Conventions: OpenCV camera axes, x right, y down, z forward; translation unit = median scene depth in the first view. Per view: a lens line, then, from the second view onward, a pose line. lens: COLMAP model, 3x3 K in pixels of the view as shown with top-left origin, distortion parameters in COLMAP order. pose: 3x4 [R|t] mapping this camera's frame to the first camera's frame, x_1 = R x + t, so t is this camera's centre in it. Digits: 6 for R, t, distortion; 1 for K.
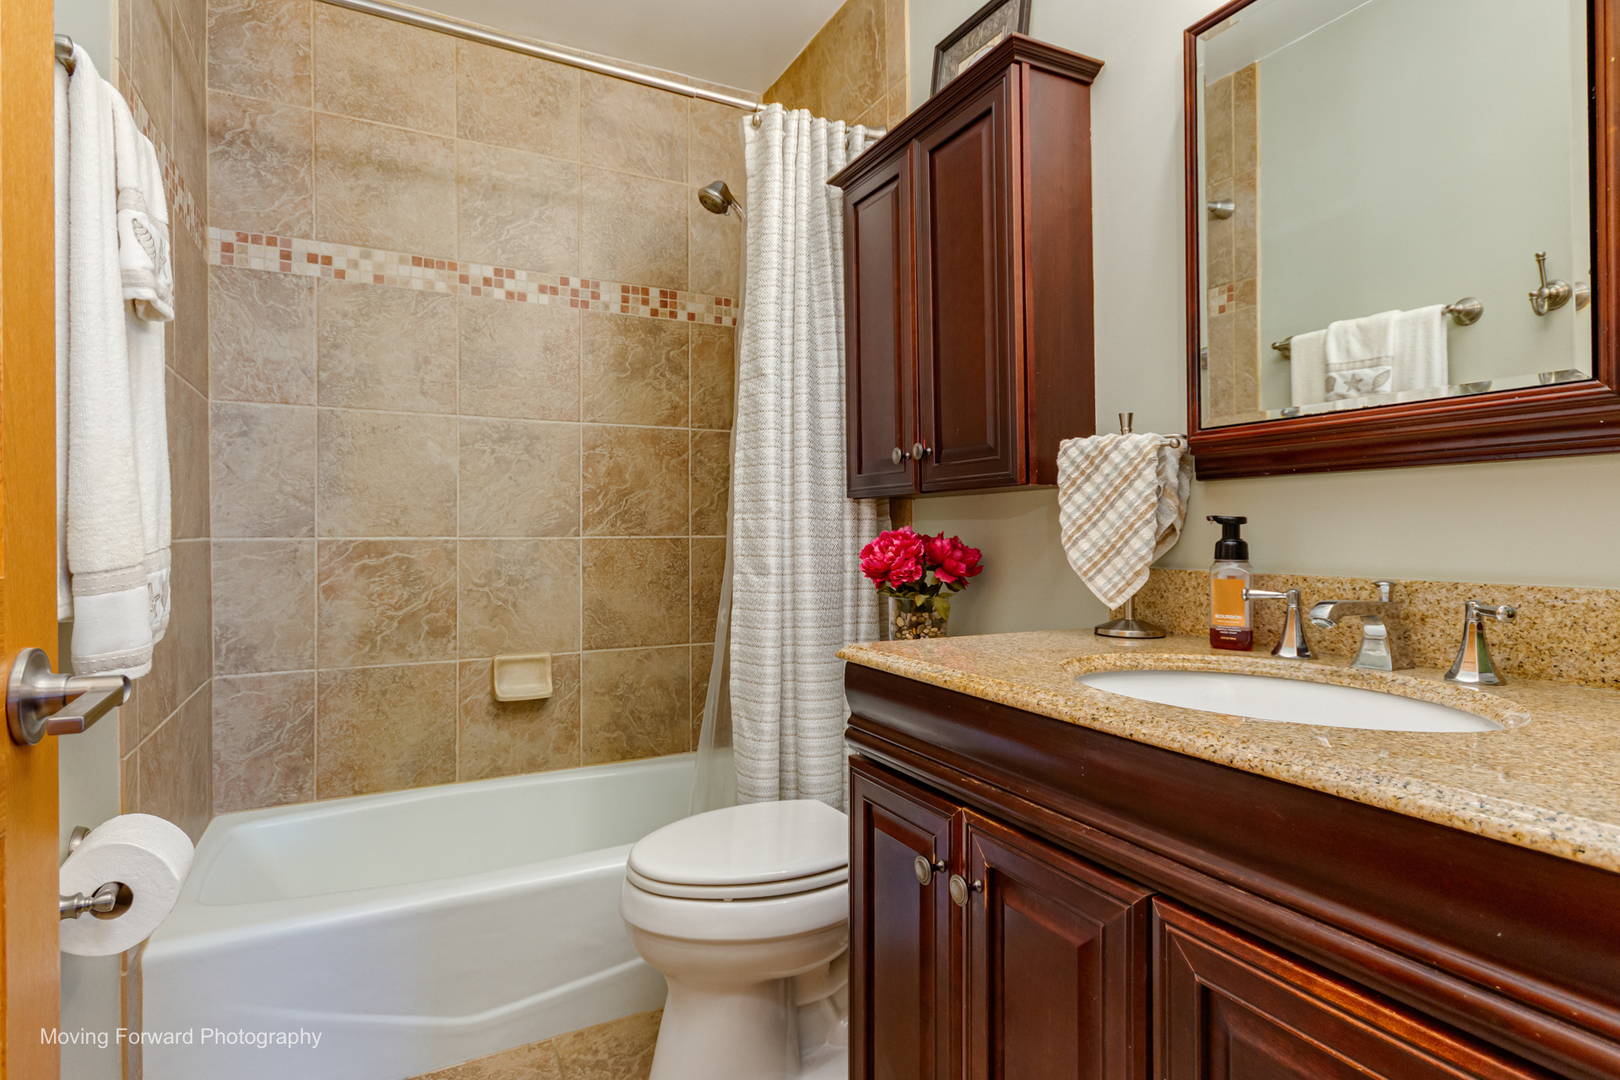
lens RADIAL K [[837.3, 0, 812.2], [0, 837.3, 551.4], [0, 0, 1]] dist [0.001112, 0.000886]
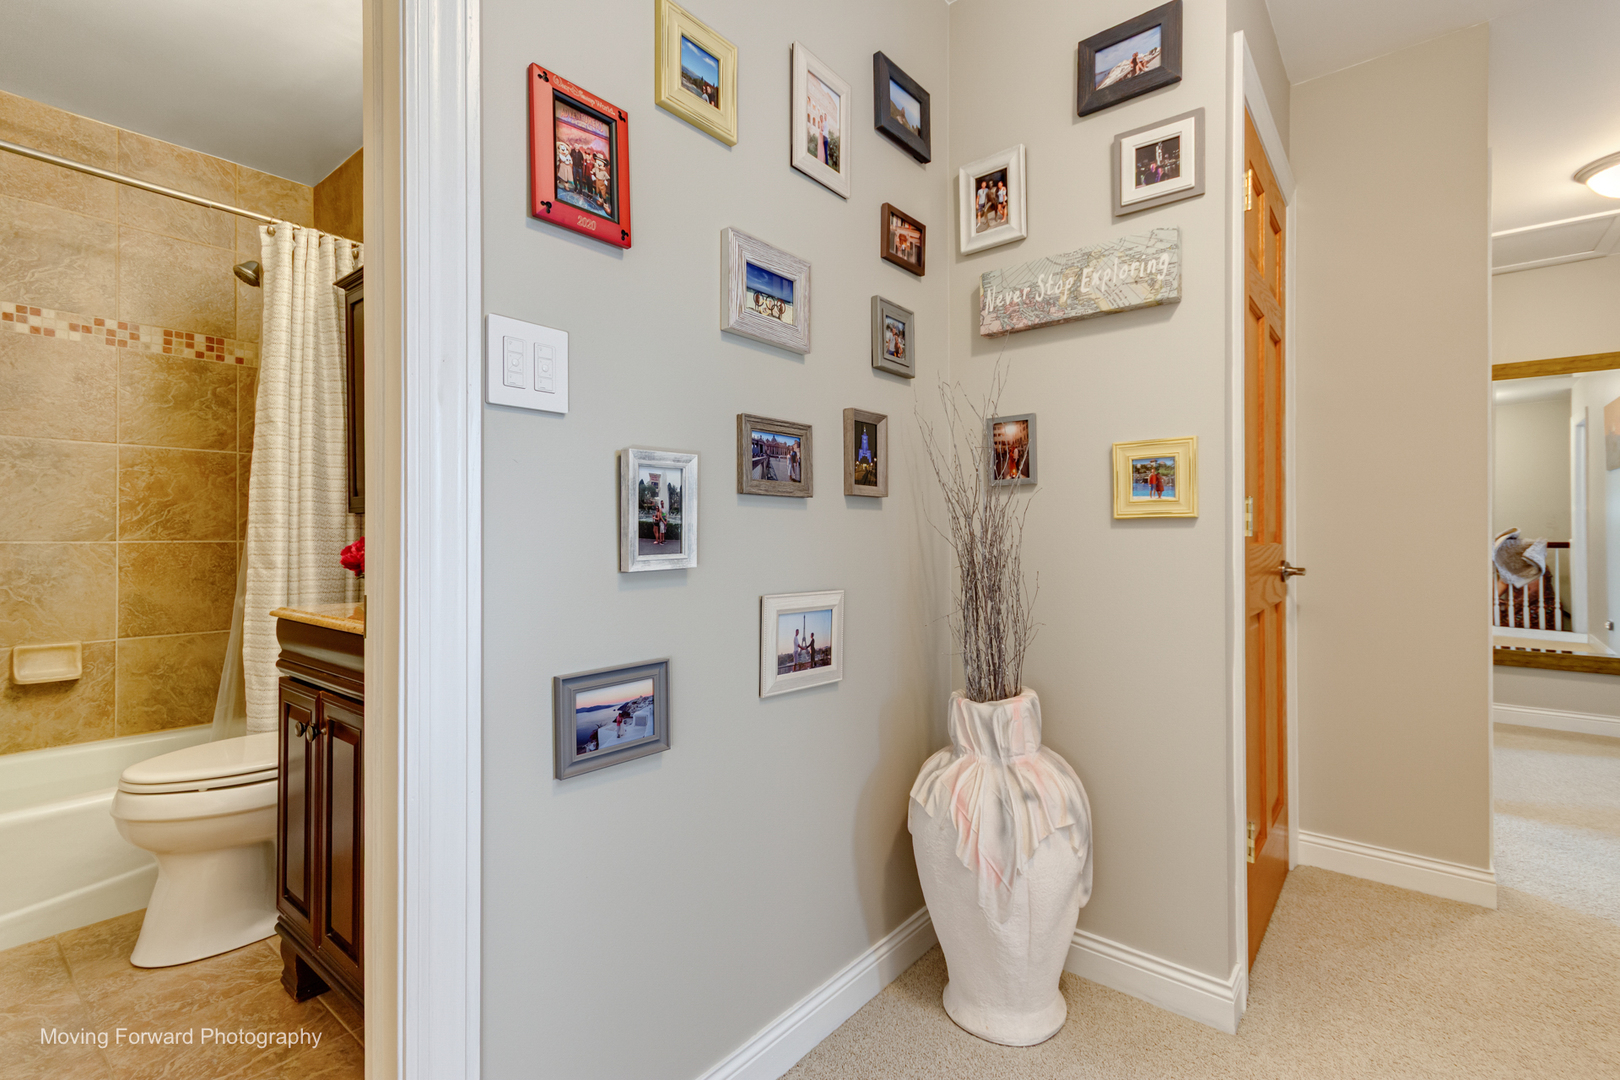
lens RADIAL K [[744.0, 0, 807.2], [0, 744.0, 546.3], [0, 0, 1]] dist [0.007892, -0.001281]
pose [[0.918403, -0.002153, 0.395640, 0.198901], [0.007630, 0.999896, -0.012272, 0.009947], [-0.395572, 0.014289, 0.918324, -0.347708]]
